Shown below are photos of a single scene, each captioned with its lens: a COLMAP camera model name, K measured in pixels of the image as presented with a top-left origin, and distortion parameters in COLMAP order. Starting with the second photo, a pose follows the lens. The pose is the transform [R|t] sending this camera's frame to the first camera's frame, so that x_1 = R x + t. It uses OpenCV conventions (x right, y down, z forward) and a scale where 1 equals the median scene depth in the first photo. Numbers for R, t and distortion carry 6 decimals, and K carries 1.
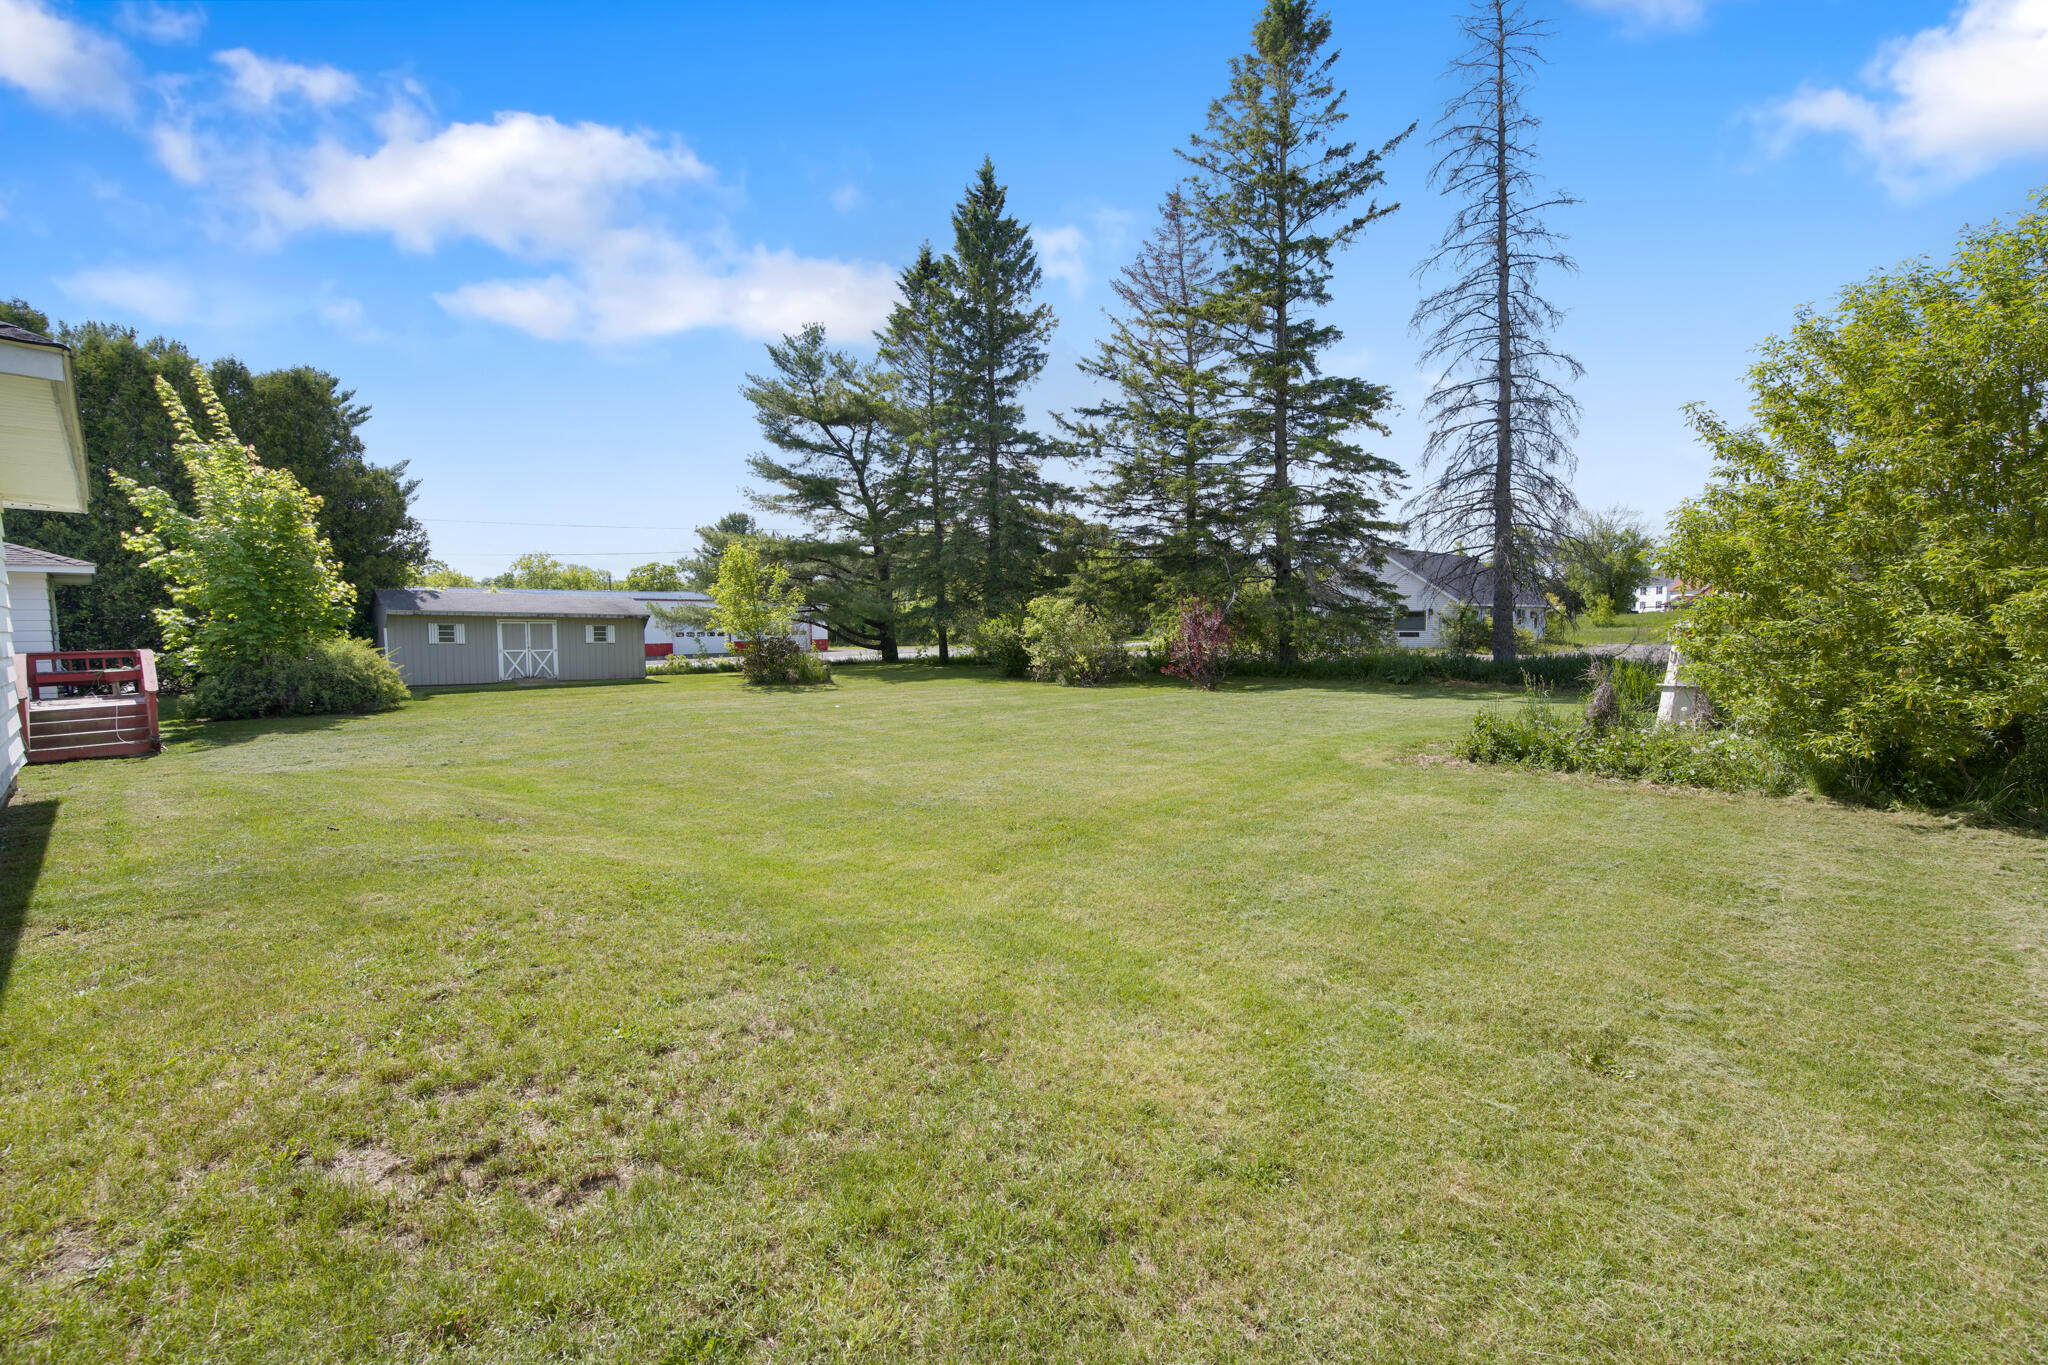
lens RADIAL K [[827.0, 0, 1038.5], [0, 827.0, 663.8], [0, 0, 1]] dist [0.002950, 0.000611]
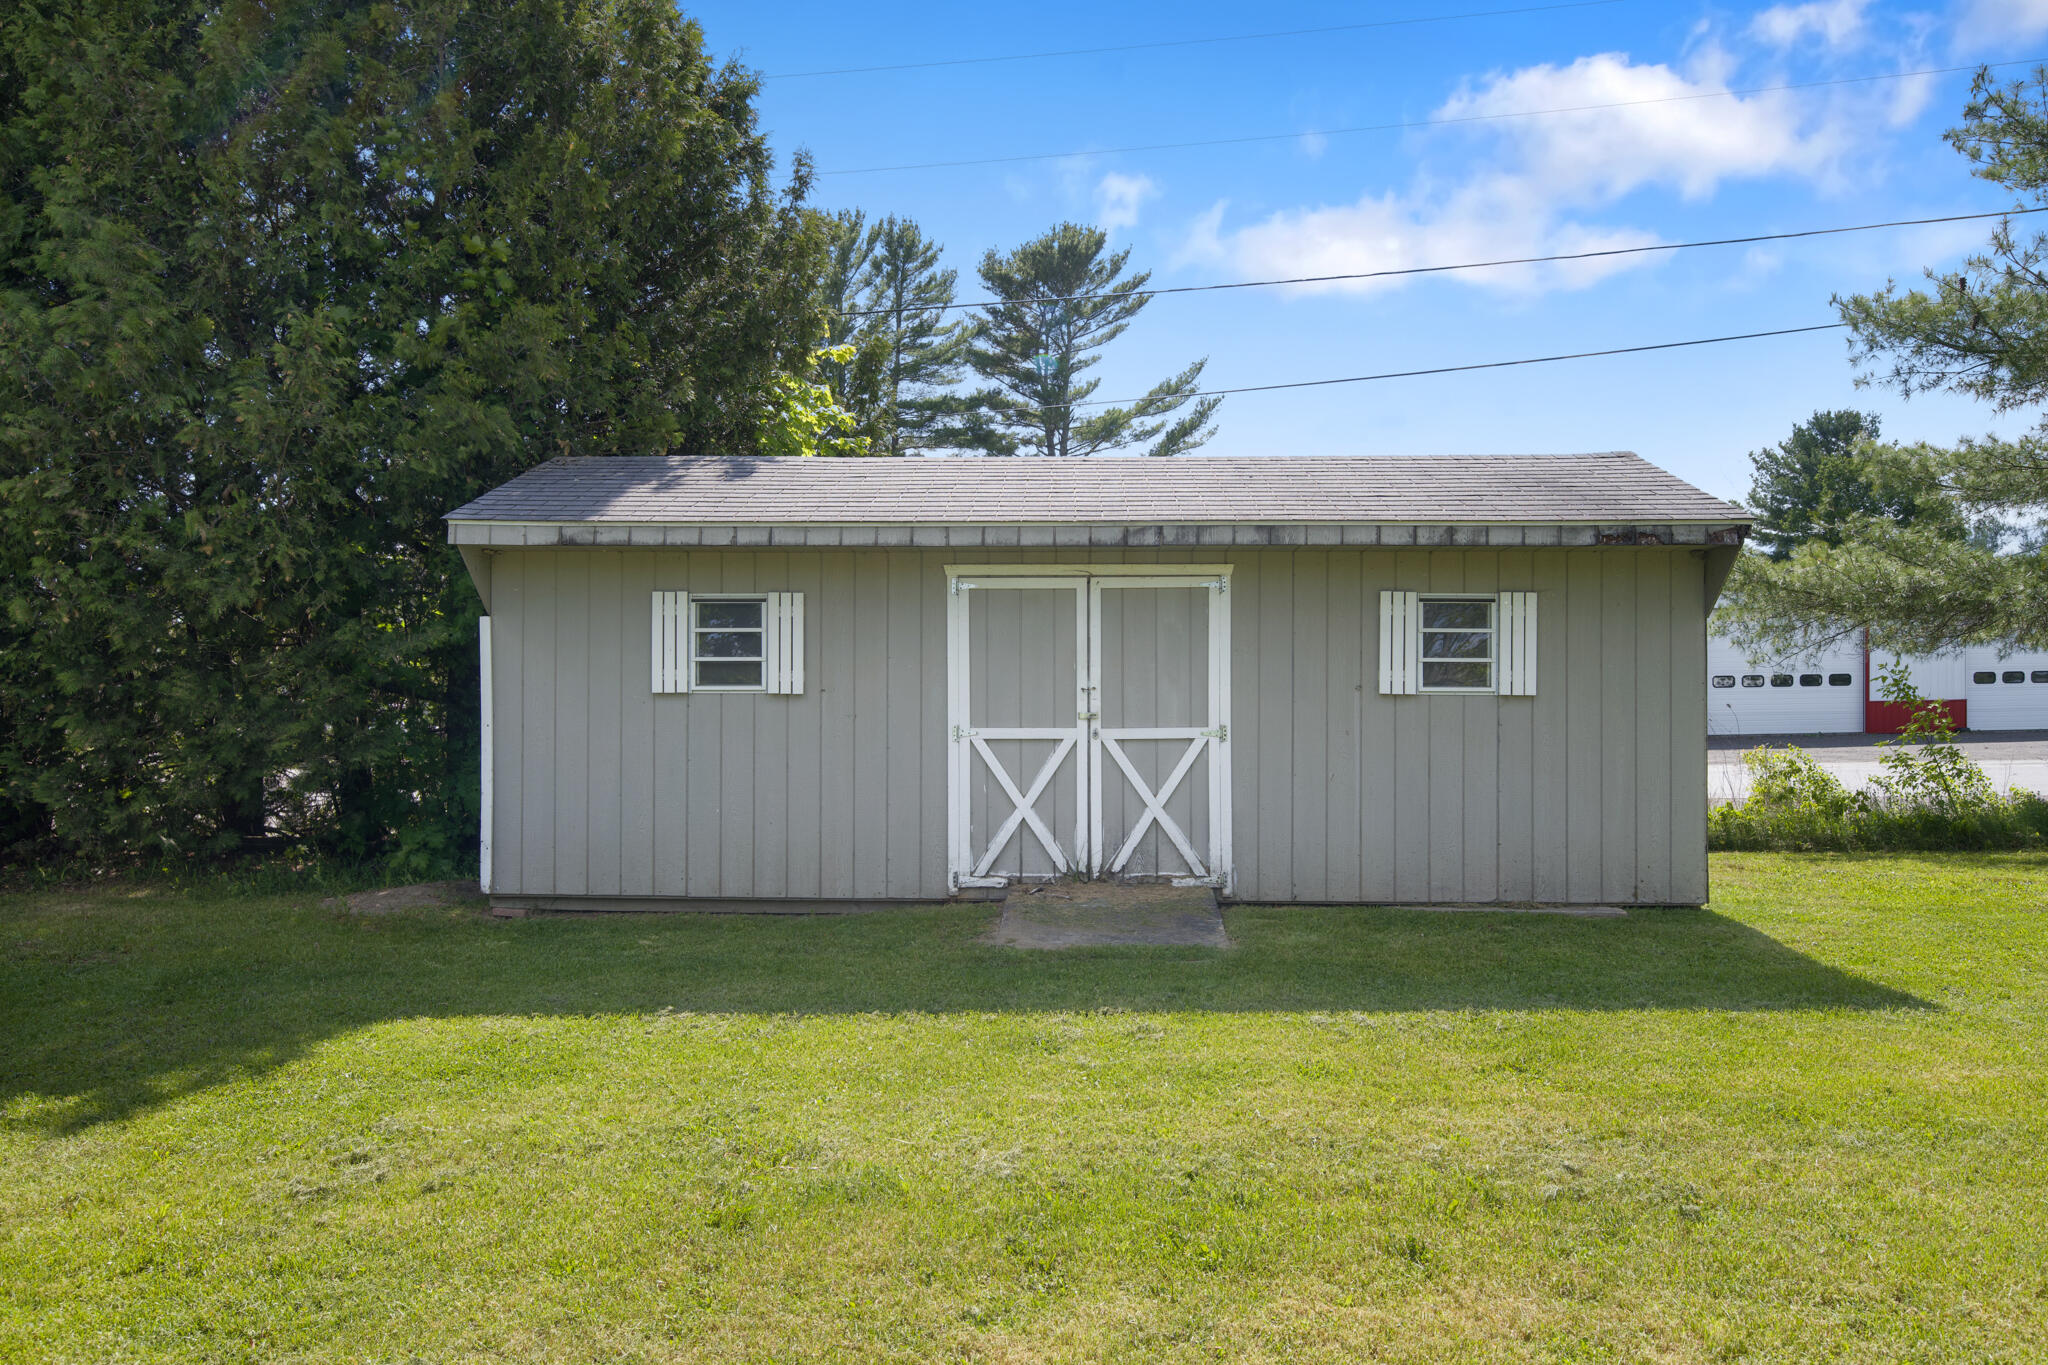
lens RADIAL K [[1346.3, 0, 1024.0], [0, 1346.3, 682.5], [0, 0, 1]] dist [0.000605, -0.000319]
pose [[0.656032, -0.001985, -0.754730, -0.387206], [-0.029423, 0.999169, -0.028203, -0.017854], [0.754159, 0.040709, 0.655429, 0.770344]]
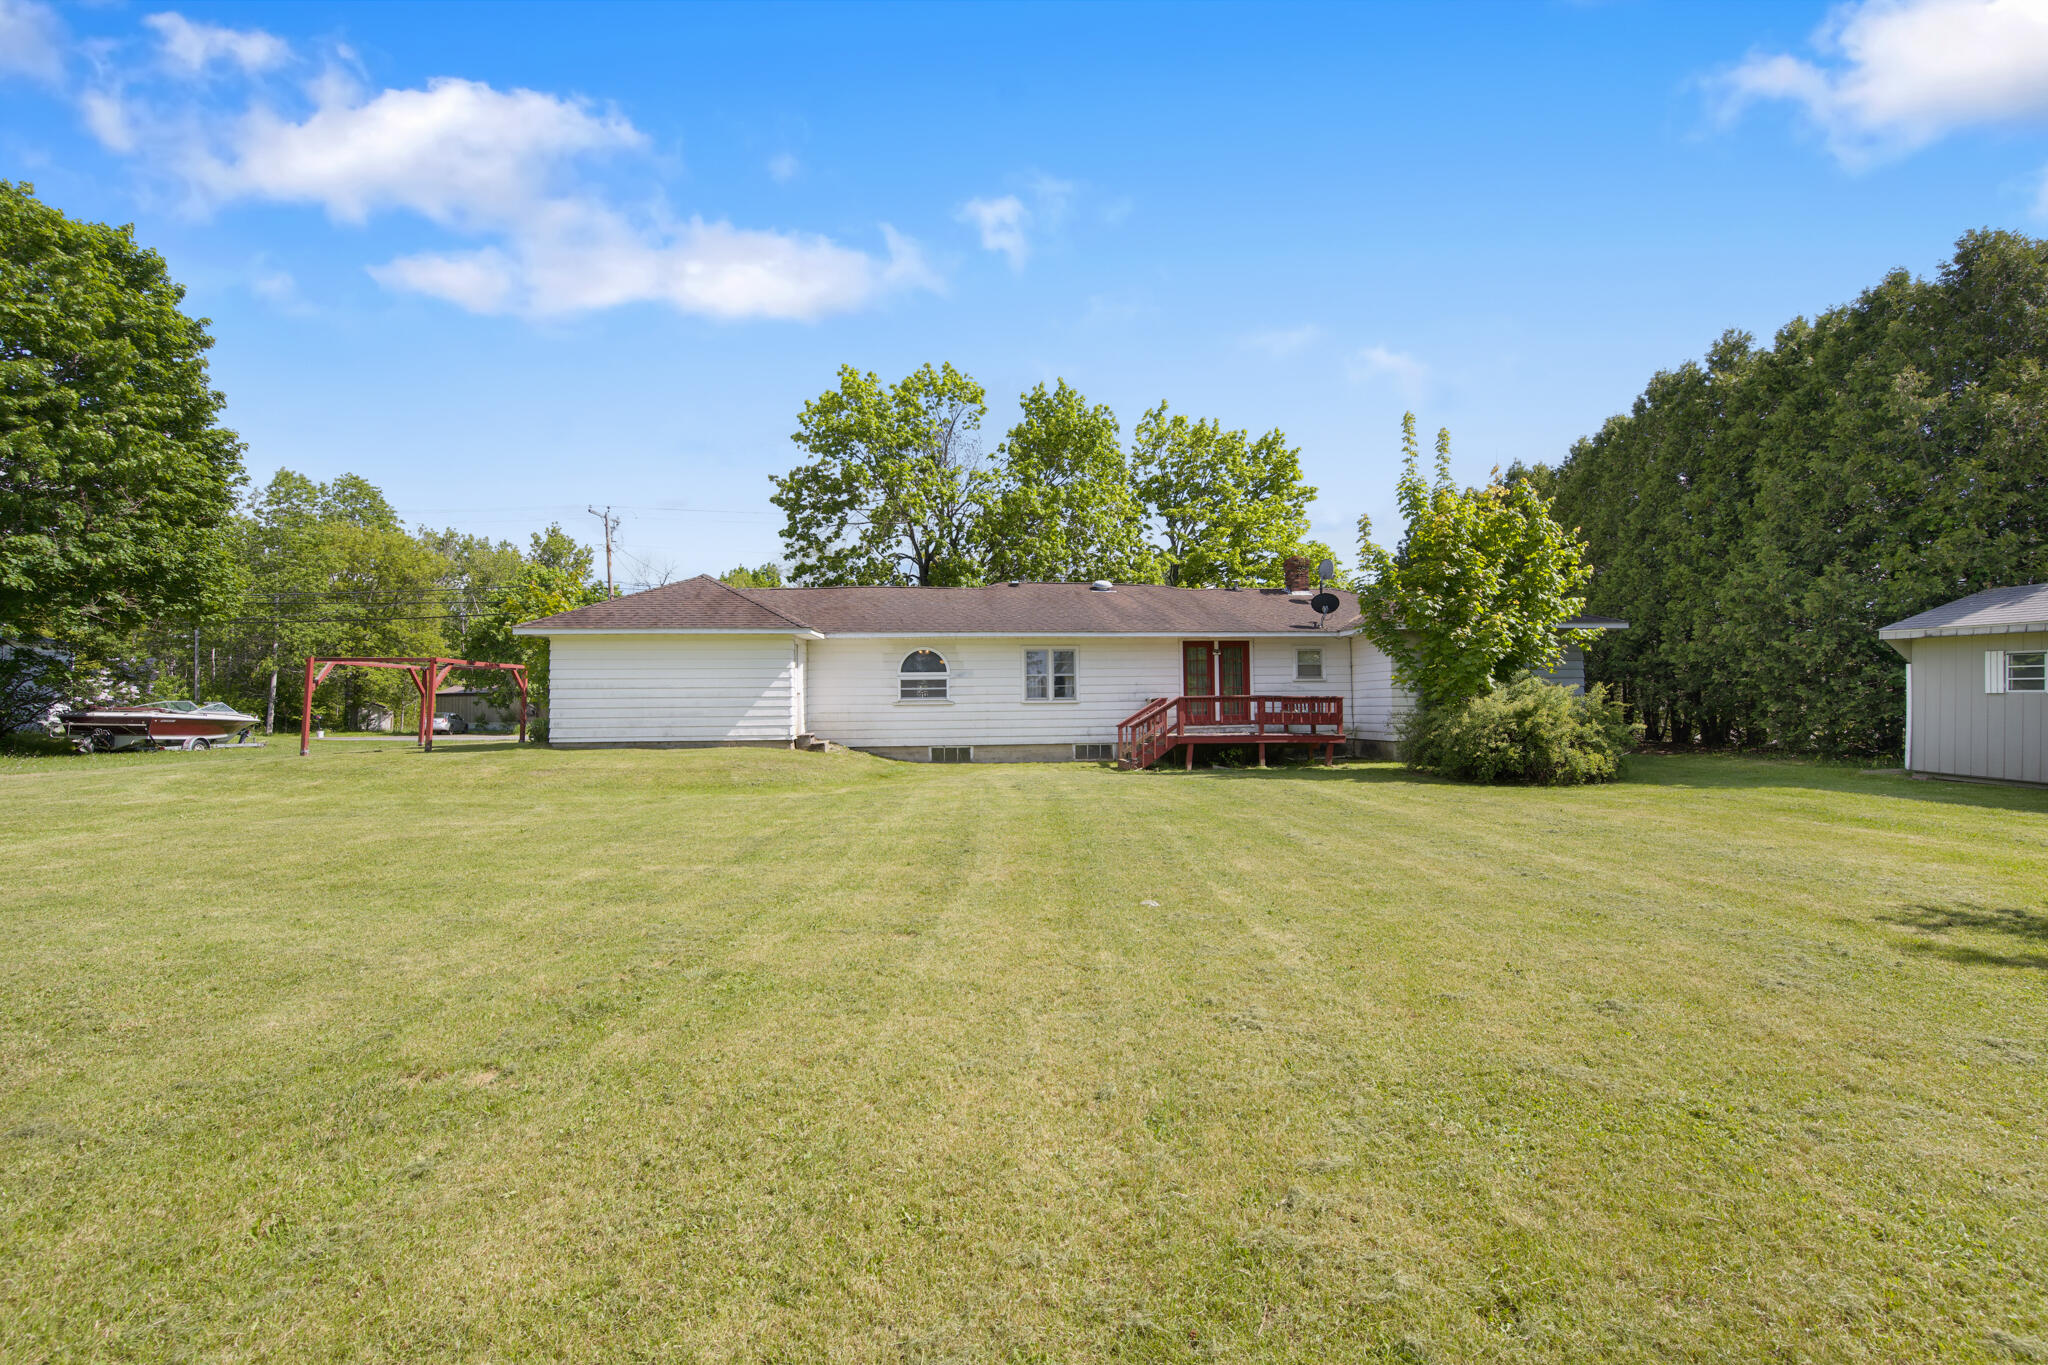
lens RADIAL K [[811.2, 0, 1024.0], [0, 811.2, 682.5], [0, 0, 1]] dist [0.001411, 0.000293]
pose [[-0.715572, 0.004270, -0.698526, -0.000157], [-0.012023, 0.999758, 0.018428, -0.028912], [0.698435, 0.021585, -0.715348, 0.853663]]
